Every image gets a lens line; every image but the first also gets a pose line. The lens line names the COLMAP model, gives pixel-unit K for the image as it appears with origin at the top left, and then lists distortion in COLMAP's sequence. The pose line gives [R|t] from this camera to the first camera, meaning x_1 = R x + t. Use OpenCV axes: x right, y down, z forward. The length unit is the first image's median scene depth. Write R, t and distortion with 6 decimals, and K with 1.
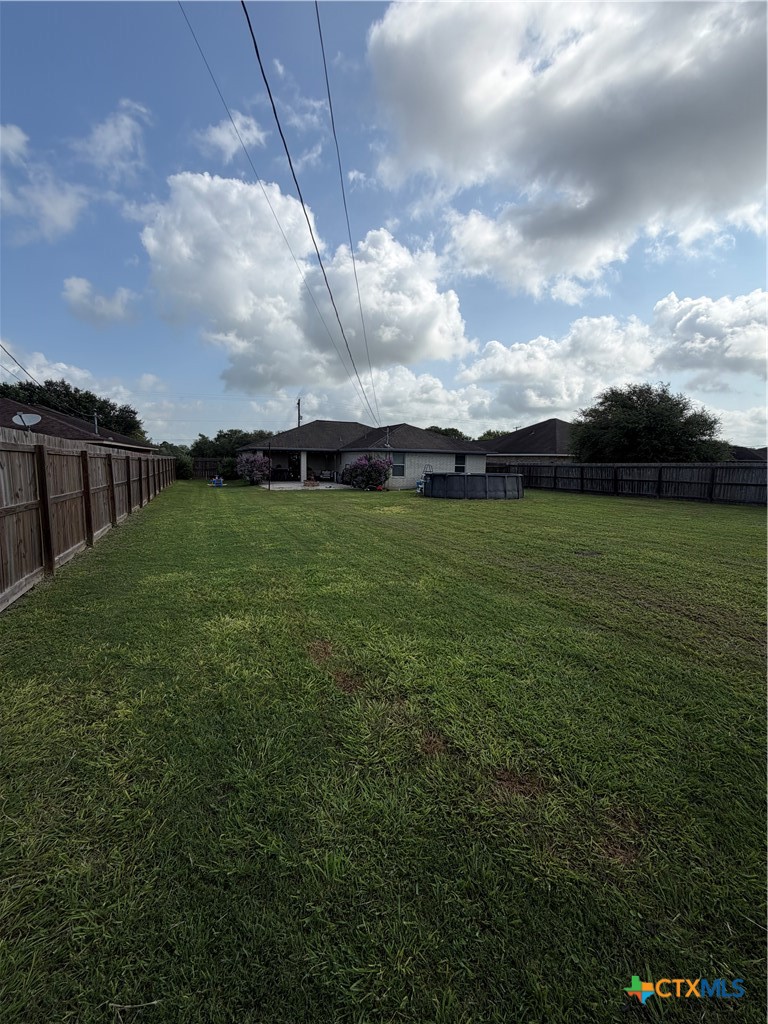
lens RADIAL K [[409.3, 0, 383.5], [0, 409.3, 511.4], [0, 0, 1]] dist [-0.000497, 0.000398]
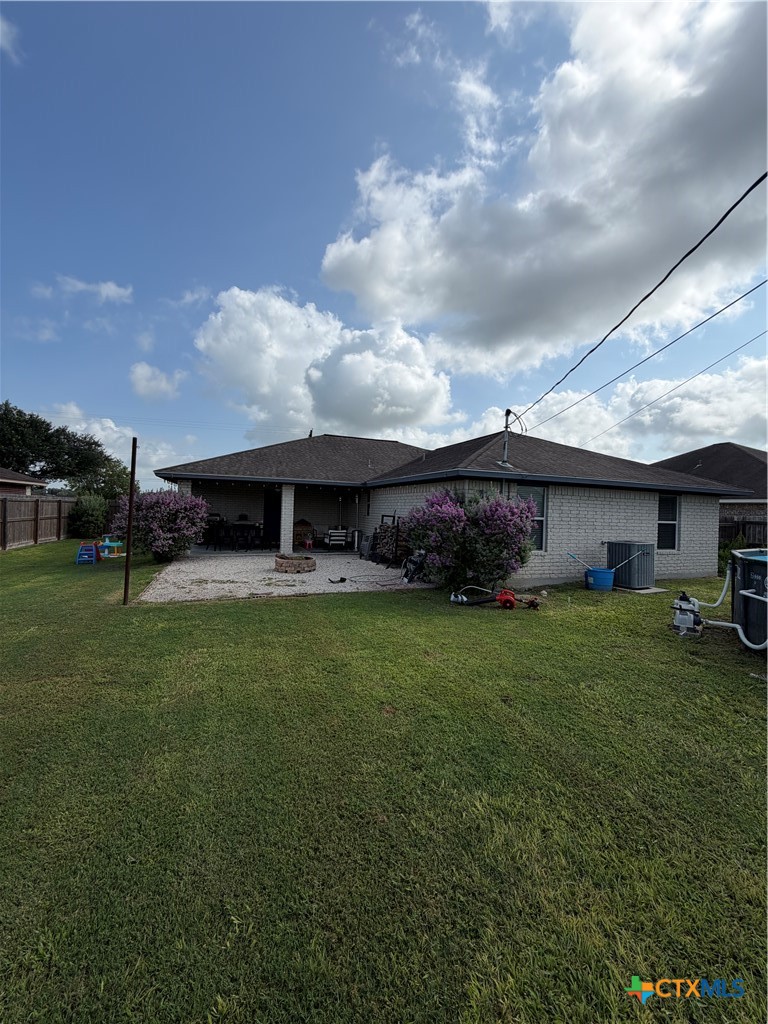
lens RADIAL K [[409.3, 0, 383.3], [0, 409.3, 511.8], [0, 0, 1]] dist [-0.000497, 0.000398]
pose [[0.998844, 0.013143, -0.046236, -0.069605], [-0.018635, 0.992546, -0.120440, -0.065152], [0.044308, 0.121163, 0.991643, 0.561016]]
